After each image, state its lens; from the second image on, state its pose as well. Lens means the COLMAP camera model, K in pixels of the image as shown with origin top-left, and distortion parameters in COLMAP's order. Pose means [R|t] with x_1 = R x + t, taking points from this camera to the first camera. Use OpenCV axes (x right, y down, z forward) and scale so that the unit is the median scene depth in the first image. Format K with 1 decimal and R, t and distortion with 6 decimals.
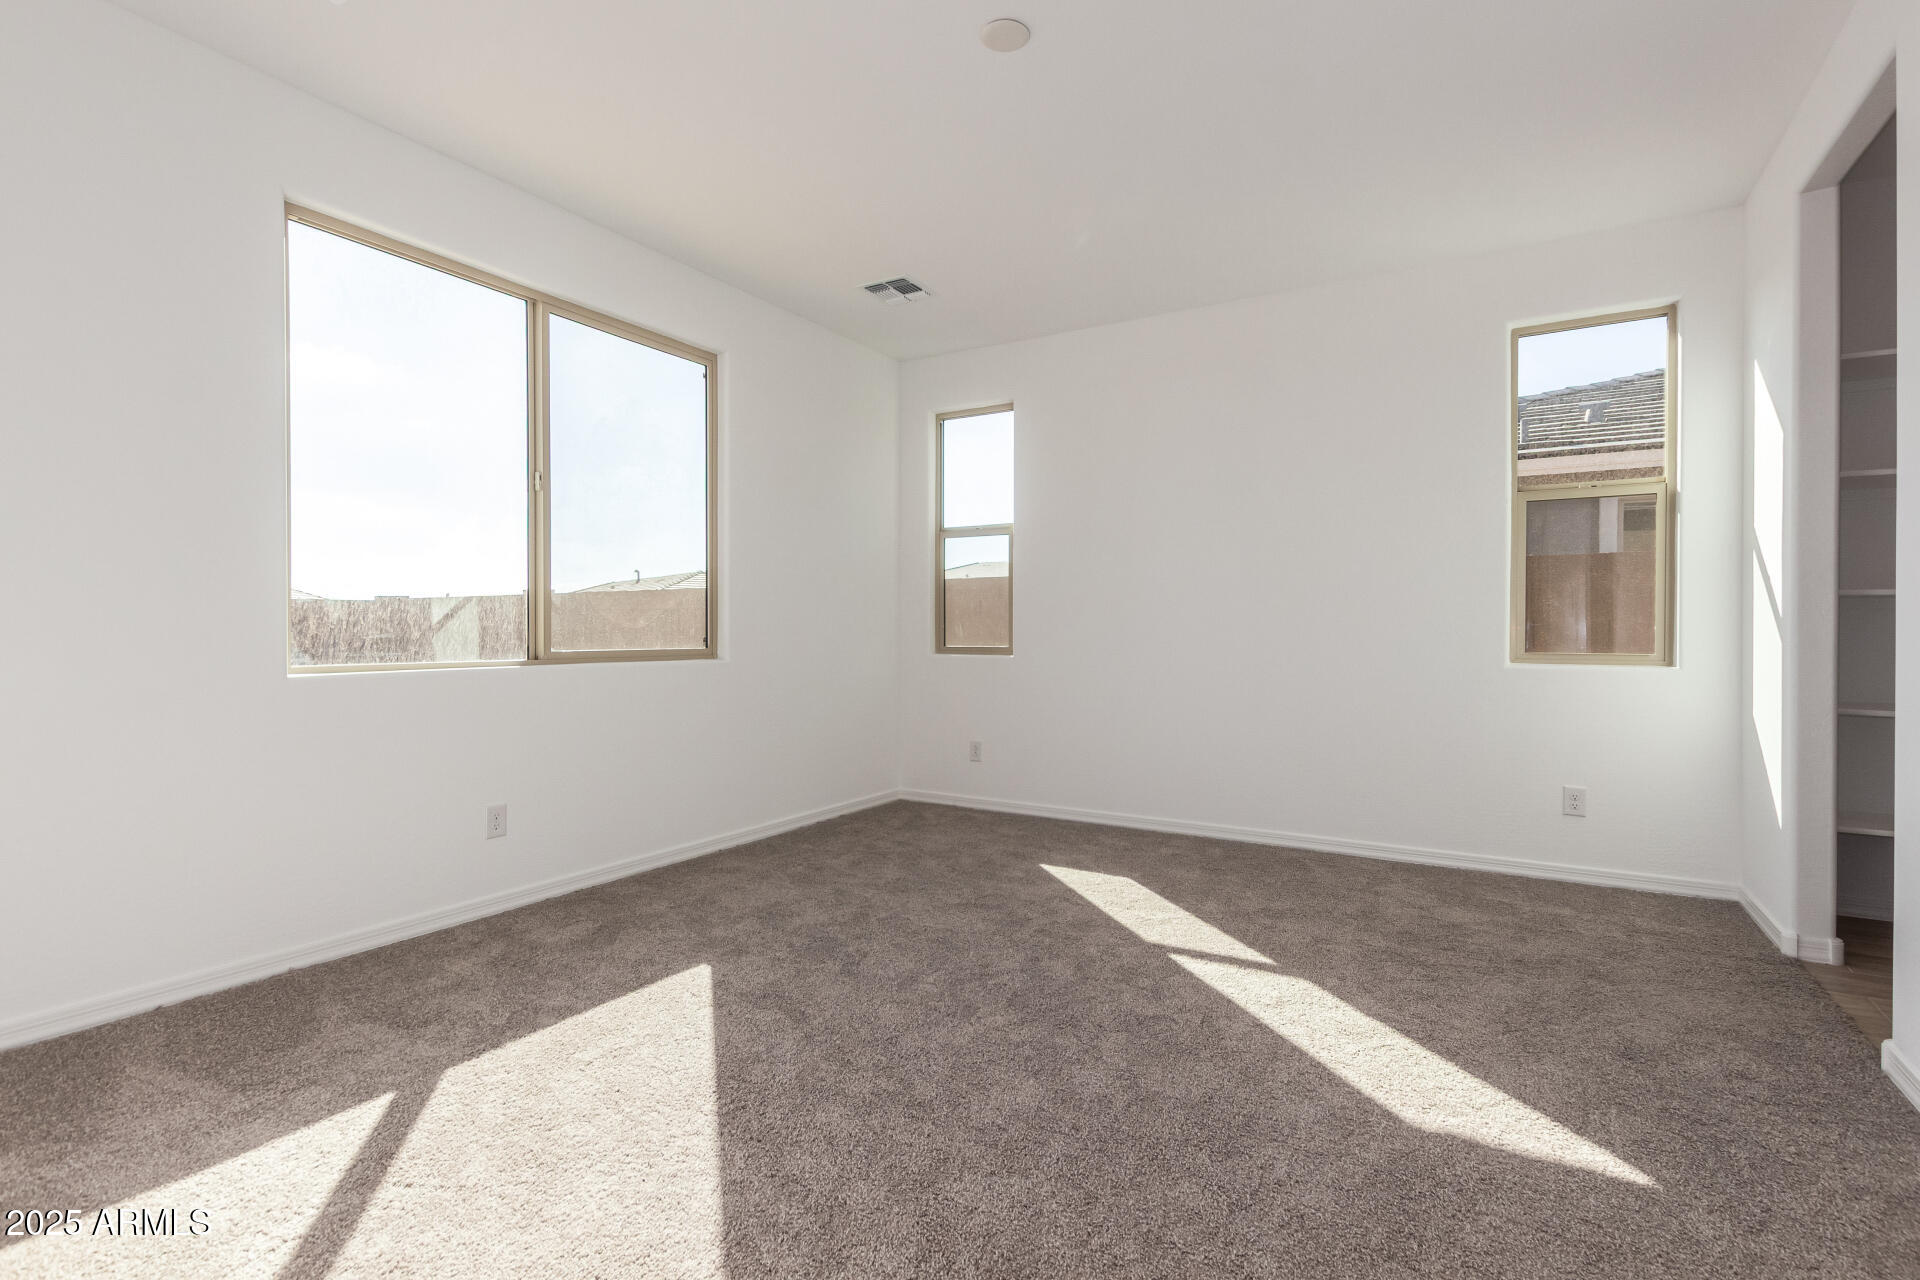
lens RADIAL K [[876.6, 0, 961.4], [0, 876.6, 633.4], [0, 0, 1]] dist [-0.004293, -0.000282]
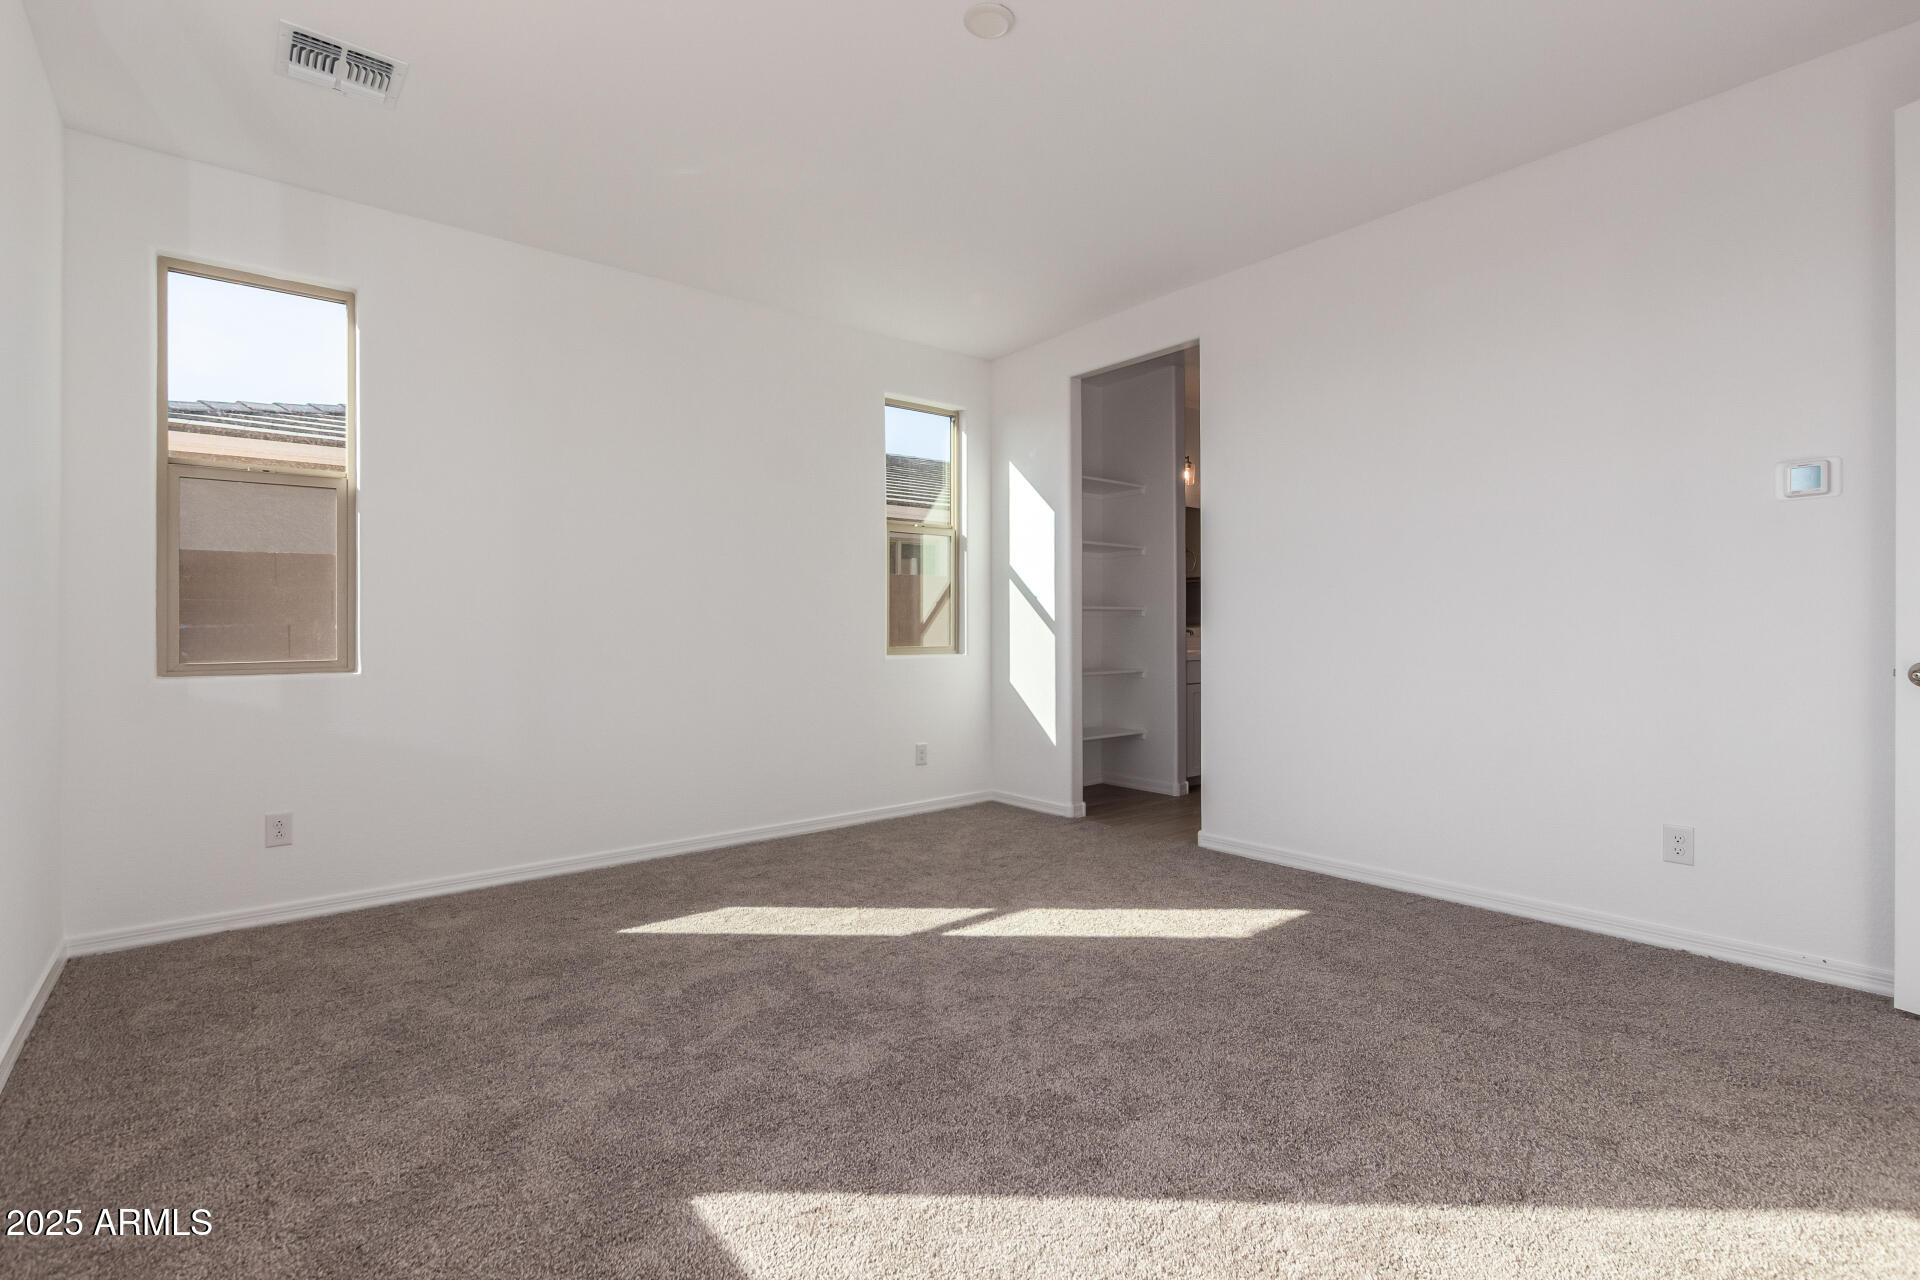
lens RADIAL K [[876.6, 0, 961.5], [0, 876.6, 632.9], [0, 0, 1]] dist [-0.004293, -0.000282]
pose [[0.330144, -0.004098, 0.943922, -0.678787], [0.014128, 0.999900, -0.000600, 0.003854], [-0.943825, 0.013533, 0.330169, 0.565112]]
